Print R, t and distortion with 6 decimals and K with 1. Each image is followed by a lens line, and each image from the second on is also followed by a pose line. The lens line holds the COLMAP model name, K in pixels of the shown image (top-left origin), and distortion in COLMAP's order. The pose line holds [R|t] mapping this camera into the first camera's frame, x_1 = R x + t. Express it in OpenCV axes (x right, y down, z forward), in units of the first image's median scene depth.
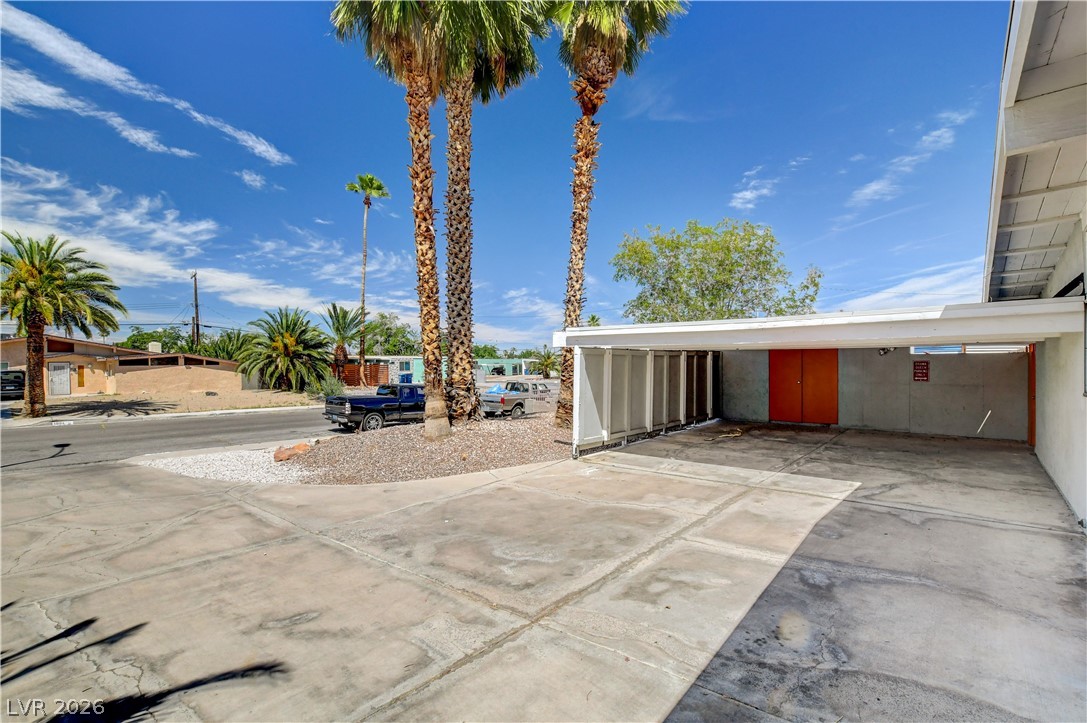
lens RADIAL K [[485.9, 0, 544.9], [0, 485.9, 359.8], [0, 0, 1]] dist [-0.025946, -0.000094]
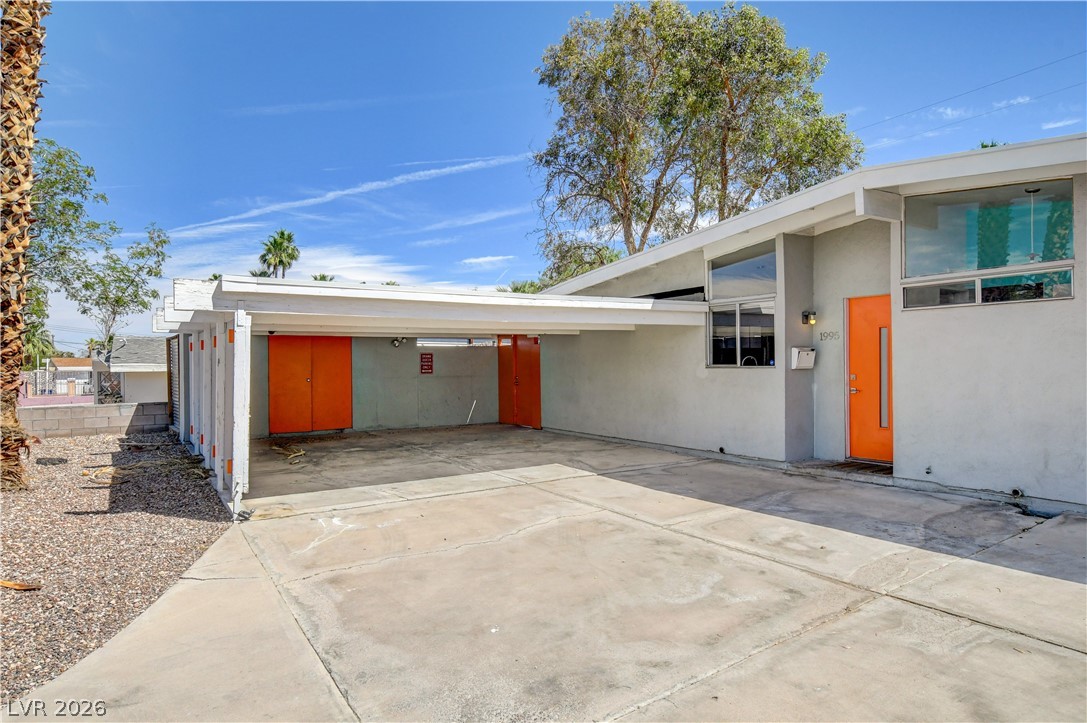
lens RADIAL K [[649.5, 0, 544.8], [0, 649.5, 362.4], [0, 0, 1]] dist [-0.011550, 0.000239]
pose [[0.287880, 0.002330, 0.957664, -1.014726], [0.006033, 0.999973, -0.004247, 0.066351], [-0.957647, 0.007000, 0.287858, 0.907644]]
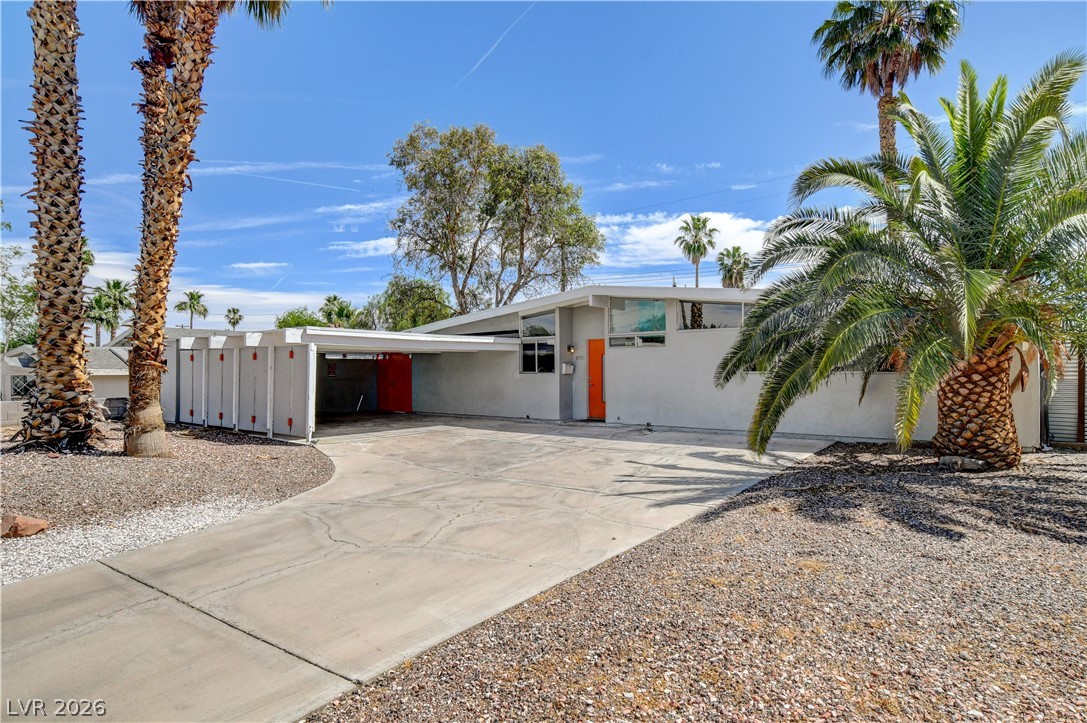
lens RADIAL K [[653.7, 0, 516.1], [0, 653.7, 345.8], [0, 0, 1]] dist [-0.036243, -0.000577]
pose [[0.003730, 0.051756, 0.998653, -2.792527], [-0.001831, 0.998658, -0.051750, 0.115137], [-0.999991, -0.001636, 0.003820, 1.017923]]
